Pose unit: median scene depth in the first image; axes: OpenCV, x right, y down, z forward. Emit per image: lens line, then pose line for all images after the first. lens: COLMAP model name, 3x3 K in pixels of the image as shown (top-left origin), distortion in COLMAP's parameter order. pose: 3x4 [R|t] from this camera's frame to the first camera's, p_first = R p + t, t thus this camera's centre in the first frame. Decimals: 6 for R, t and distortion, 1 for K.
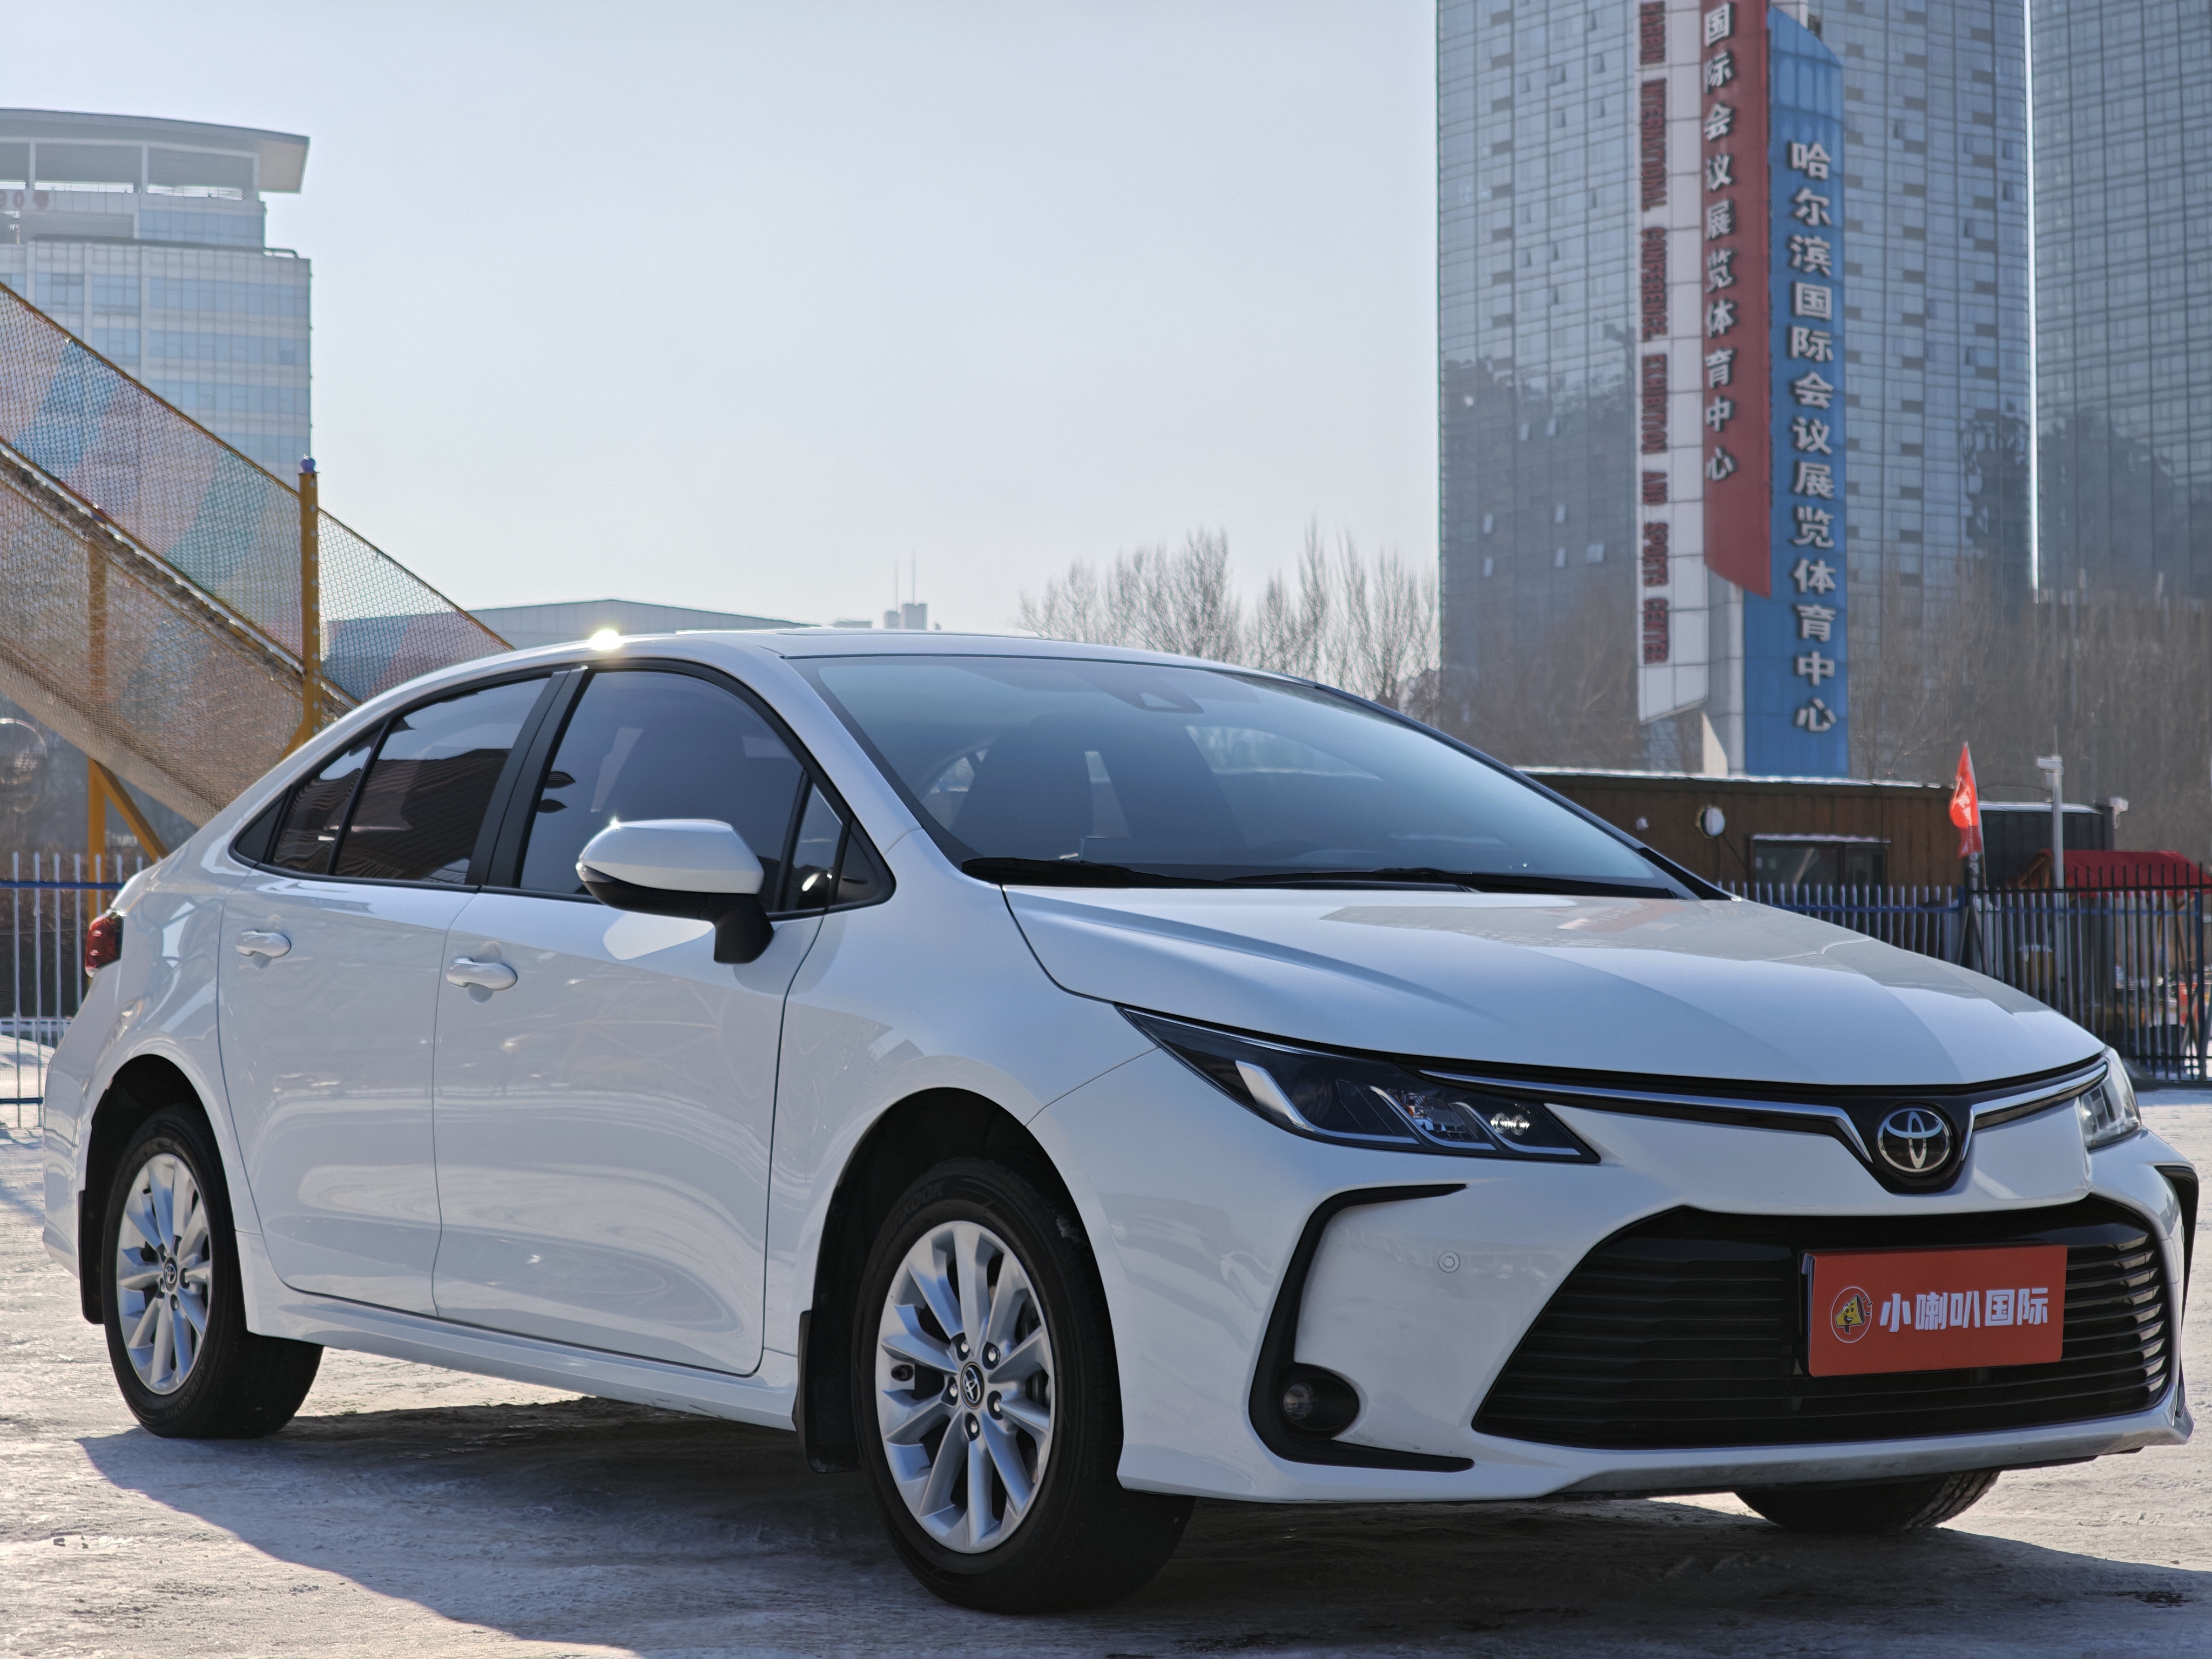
lens RADIAL K [[4541.5, 0, 1106.0], [0, 4541.5, 829.5], [0, 0, 1]] dist [-0.437980, 3.623578]
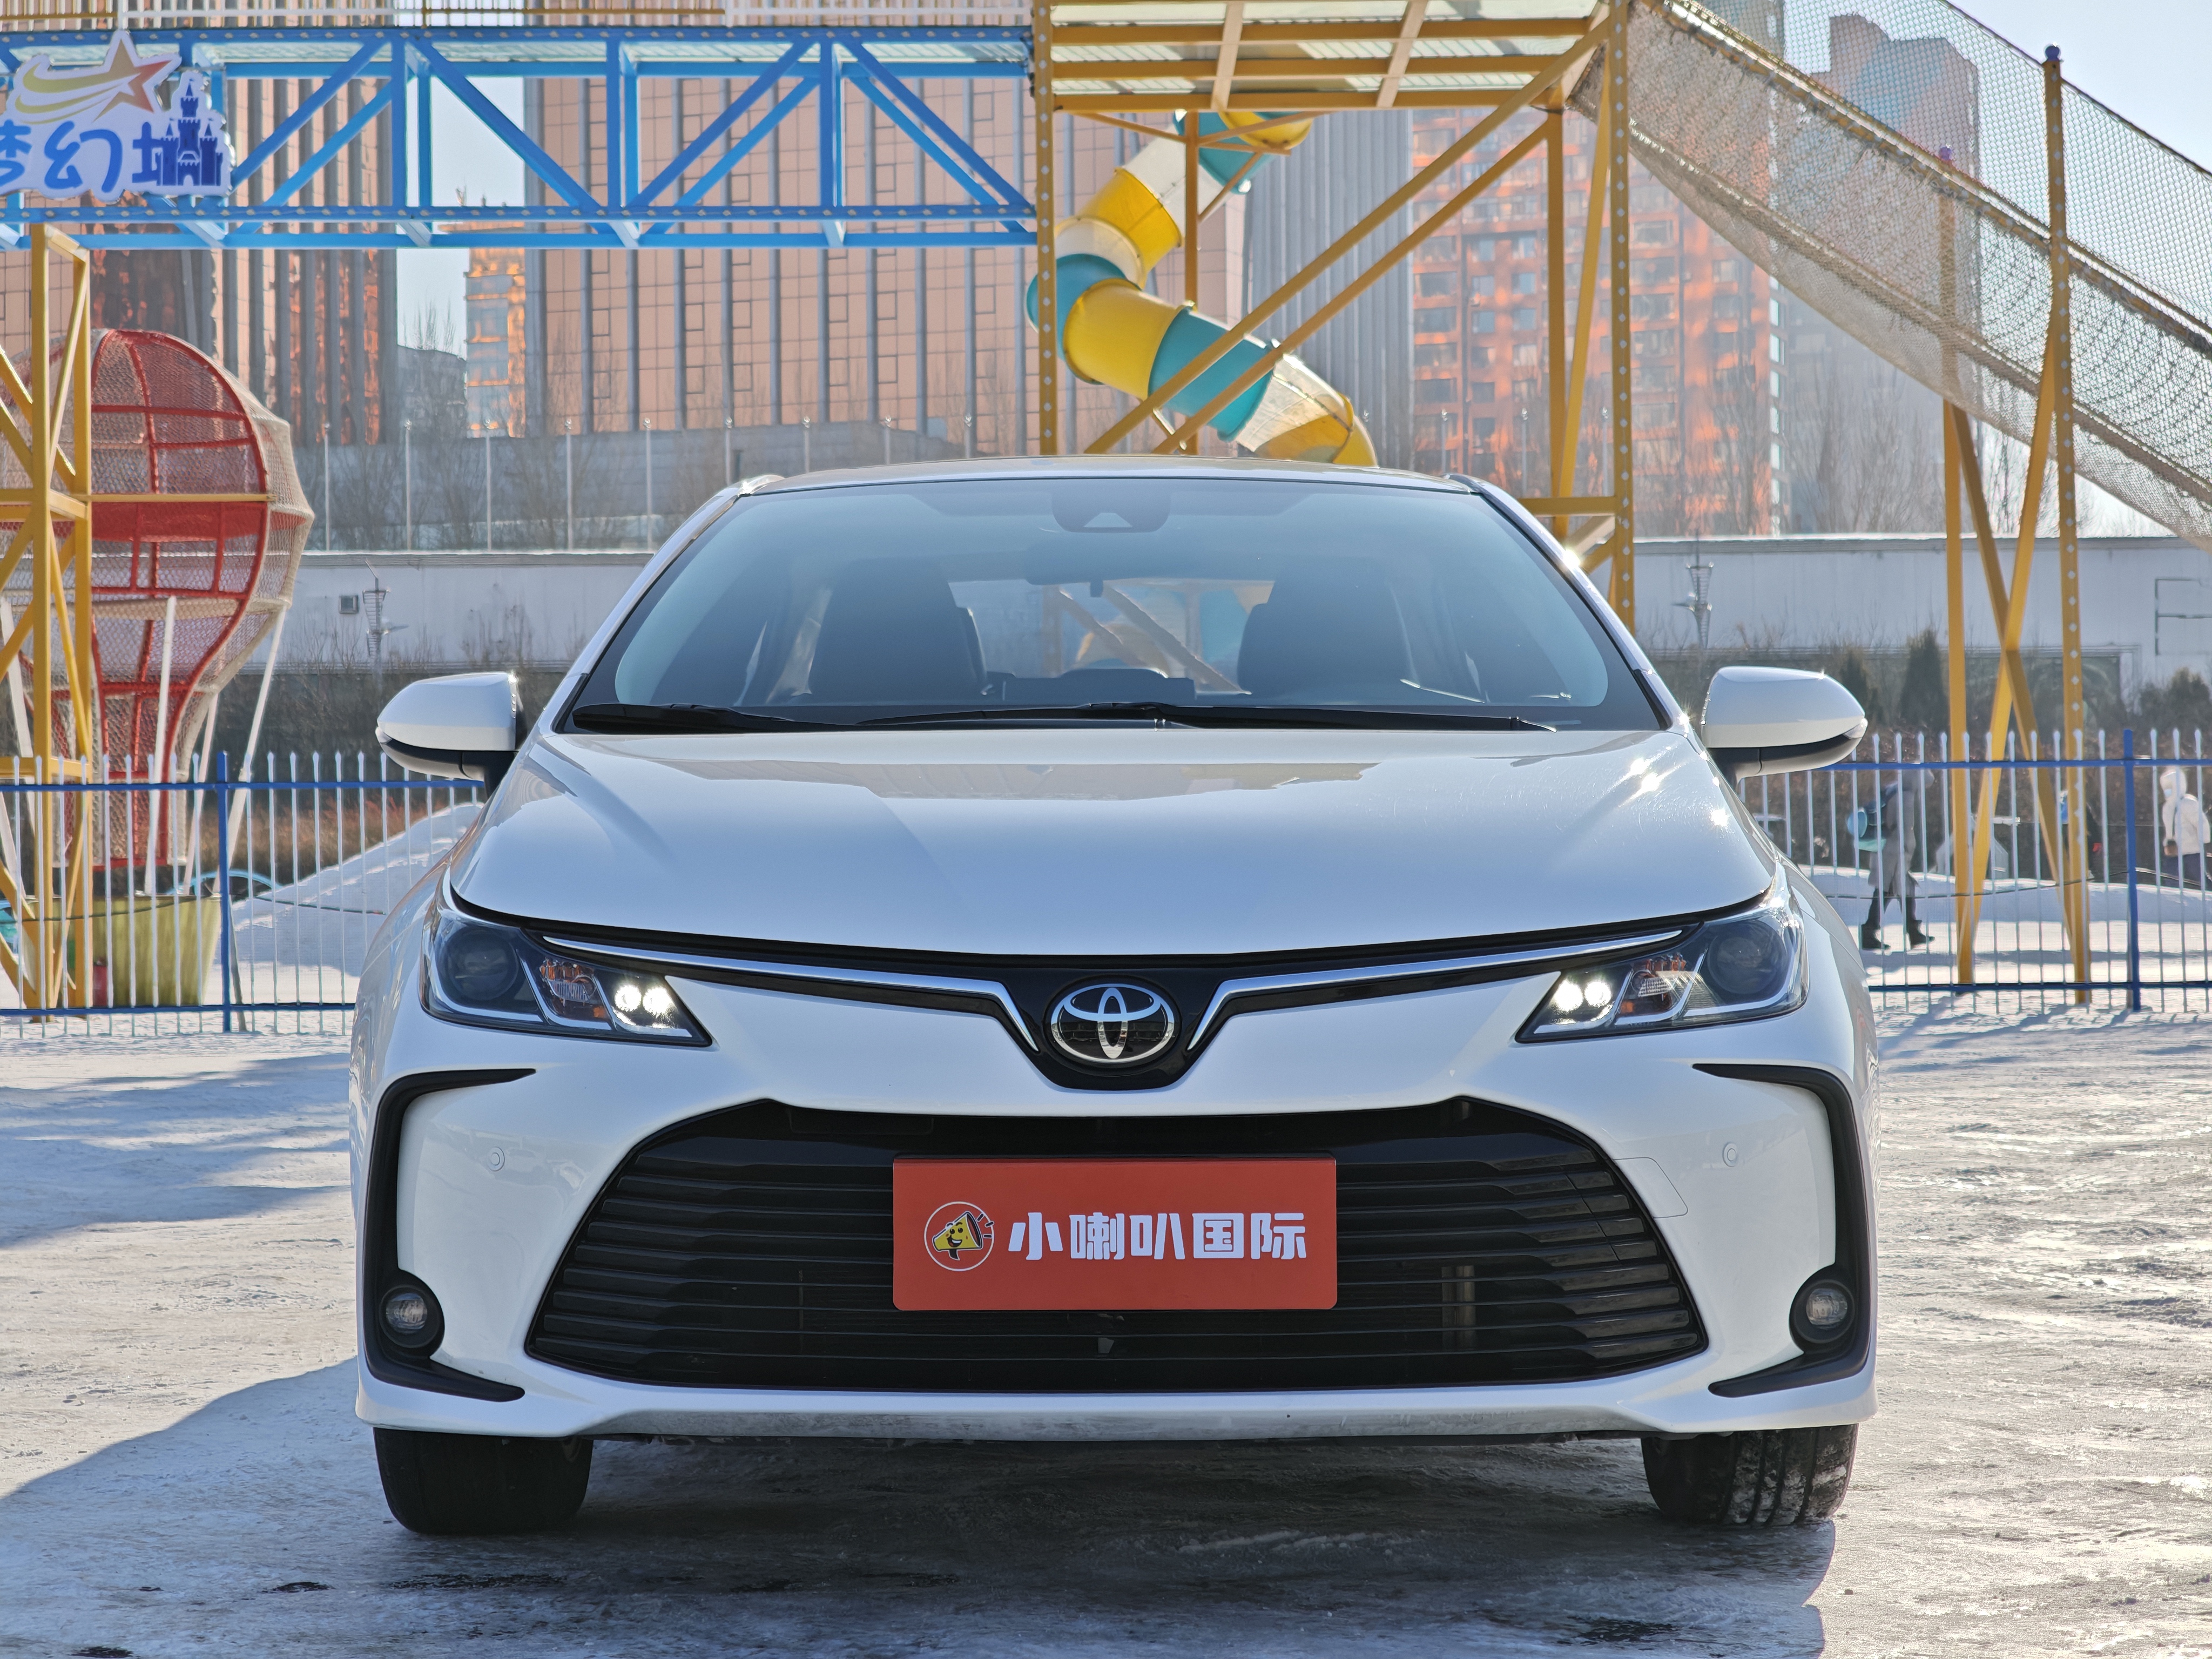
lens RADIAL K [[4444.1, 0, 1081.8], [0, 4444.1, 832.3], [0, 0, 1]] dist [0.474929, -3.121825]
pose [[0.840703, -0.015784, -0.541267, 0.614220], [0.030129, 0.999390, 0.017654, 0.020515], [0.540658, -0.031150, 0.840666, 0.325761]]
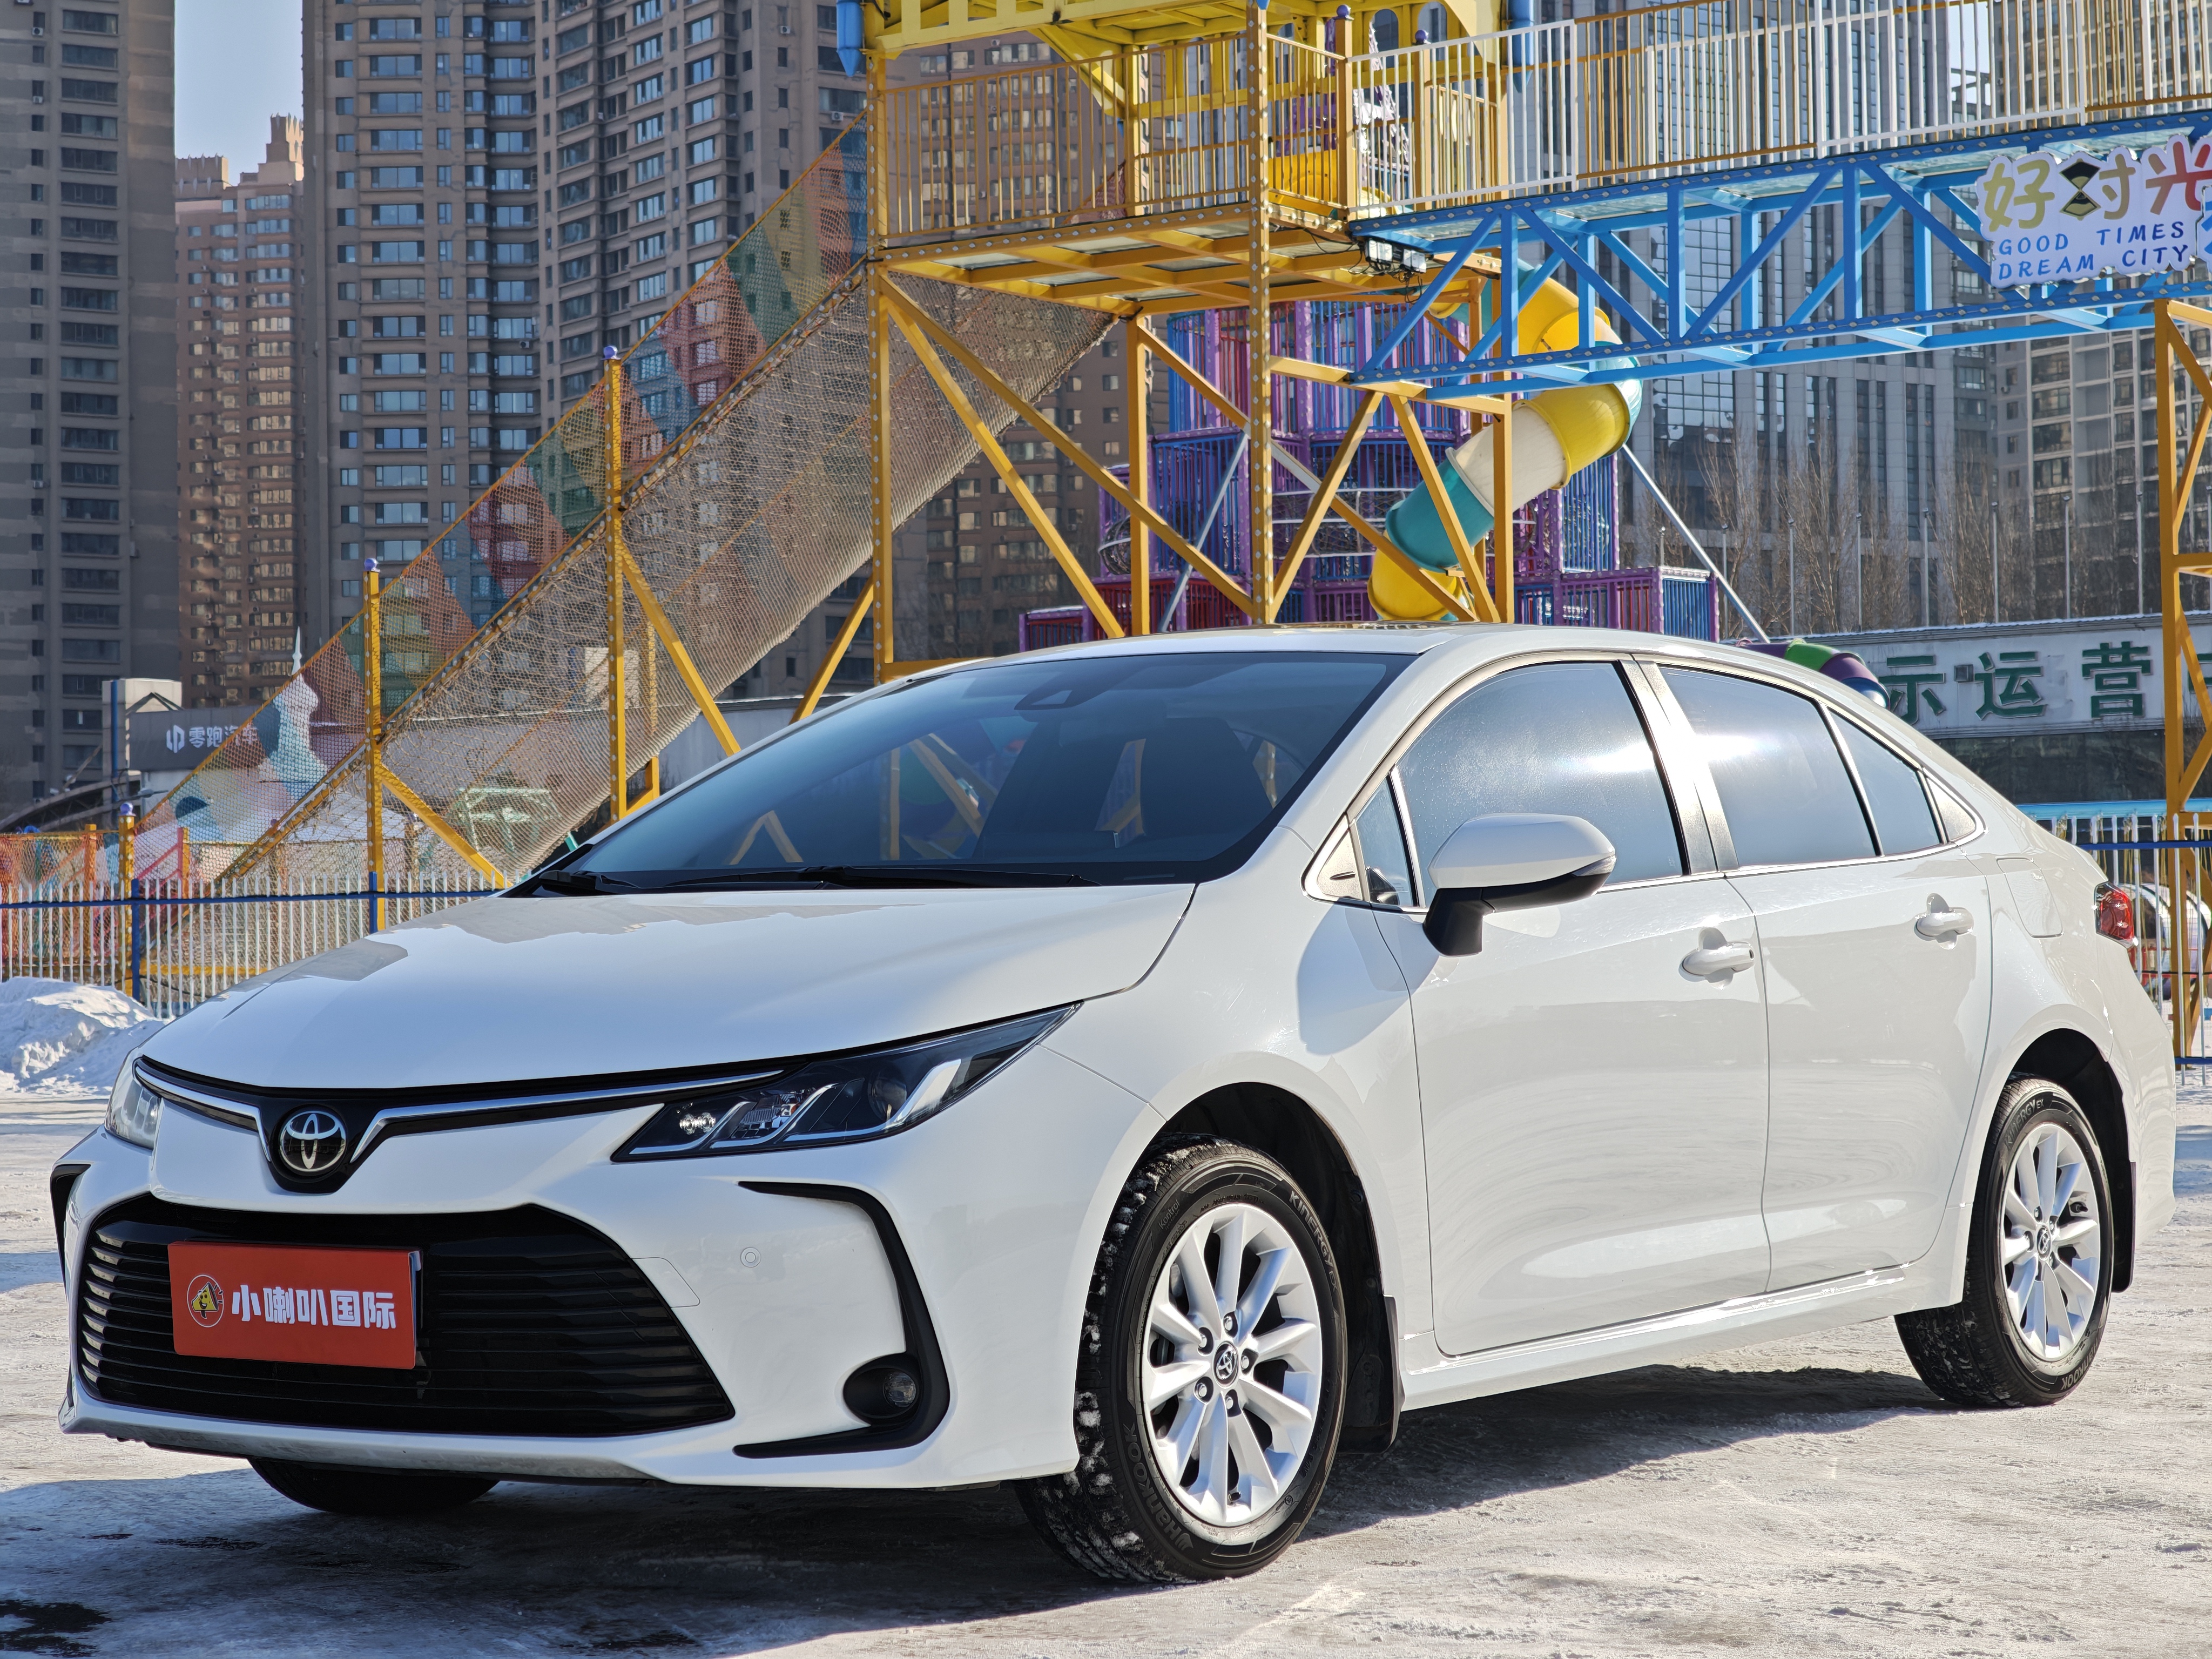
lens RADIAL K [[4541.5, 0, 1106.0], [0, 4541.5, 829.5], [0, 0, 1]] dist [-0.437980, 3.623578]
pose [[0.336513, -0.033971, -0.941066, 1.232881], [0.059868, 0.998099, -0.014622, 0.023394], [0.939774, -0.051419, 0.337907, 0.830160]]
